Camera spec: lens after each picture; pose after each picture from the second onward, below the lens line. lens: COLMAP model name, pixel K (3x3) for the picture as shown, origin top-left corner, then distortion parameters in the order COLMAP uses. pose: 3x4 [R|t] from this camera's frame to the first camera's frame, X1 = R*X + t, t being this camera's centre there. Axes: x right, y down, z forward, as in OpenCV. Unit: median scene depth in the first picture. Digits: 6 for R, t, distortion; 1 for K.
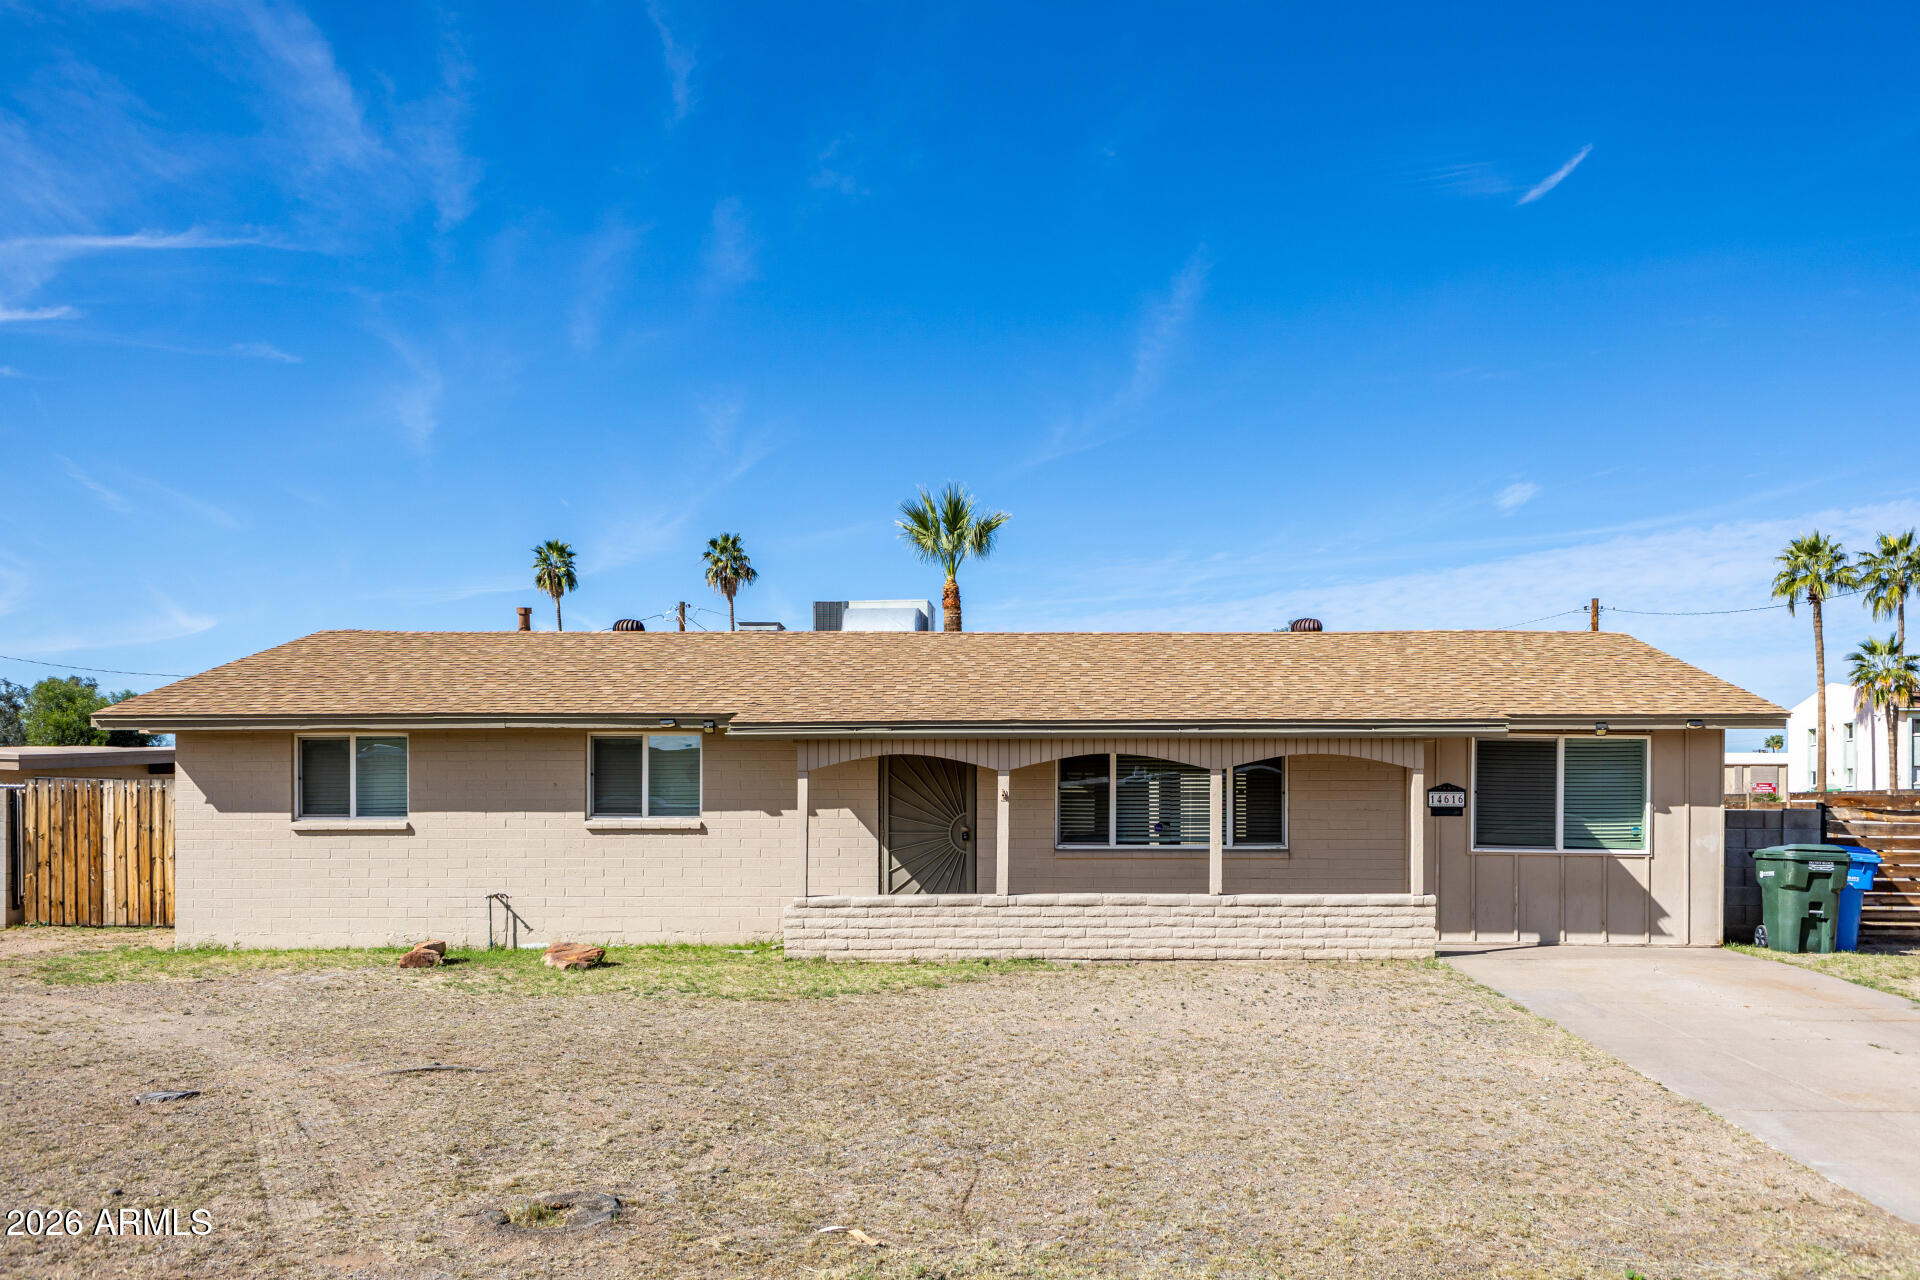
lens RADIAL K [[1473.2, 0, 1028.3], [0, 1473.2, 719.4], [0, 0, 1]] dist [0.024171, -0.031813]
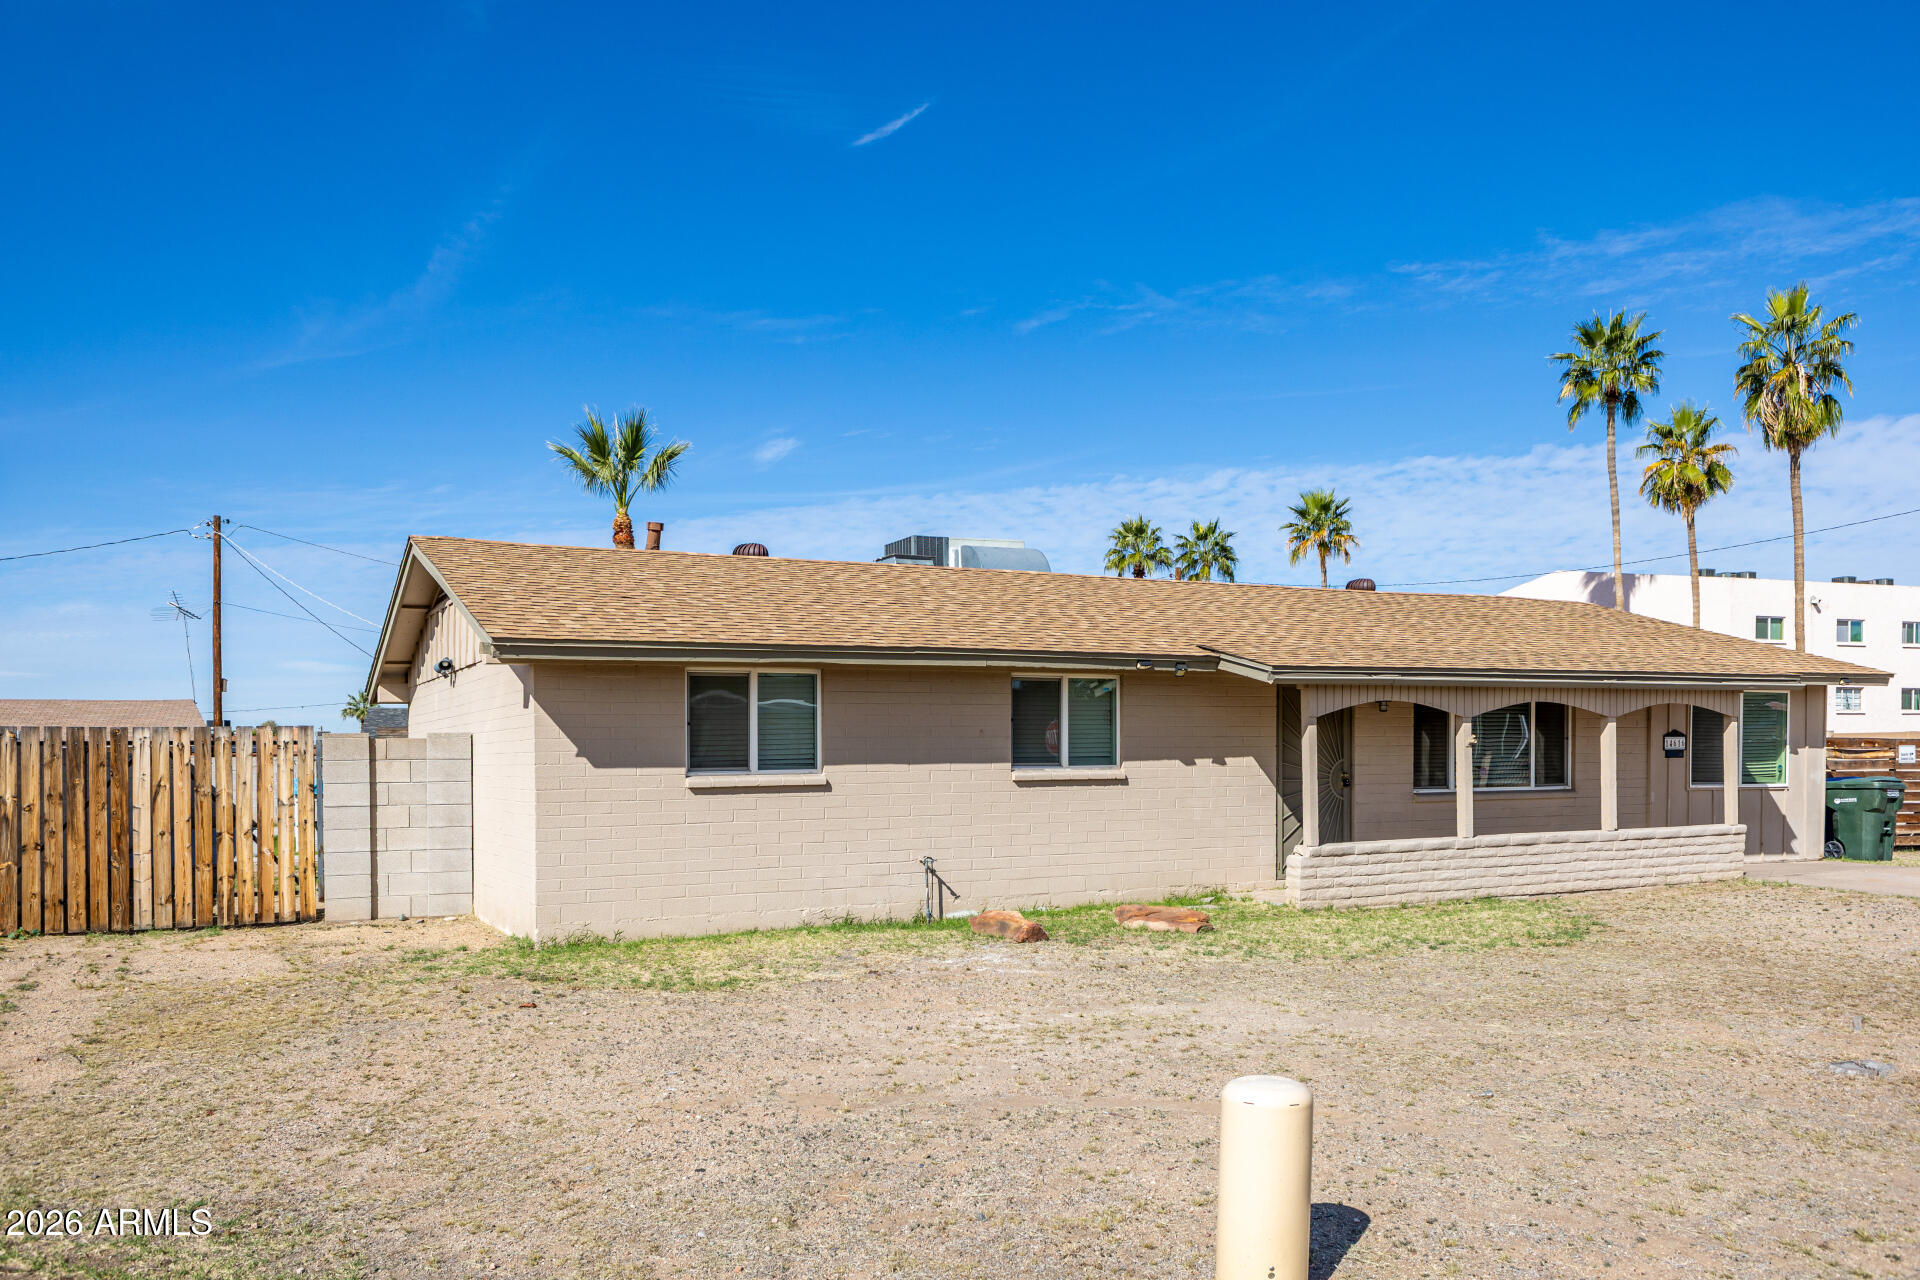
lens RADIAL K [[1473.2, 0, 952.7], [0, 1473.2, 689.9], [0, 0, 1]] dist [0.024171, -0.031813]
pose [[0.888881, 0.011686, 0.457988, -0.755048], [-0.017626, 0.999807, 0.008698, 0.011963], [-0.457798, -0.015804, 0.888916, 0.226150]]
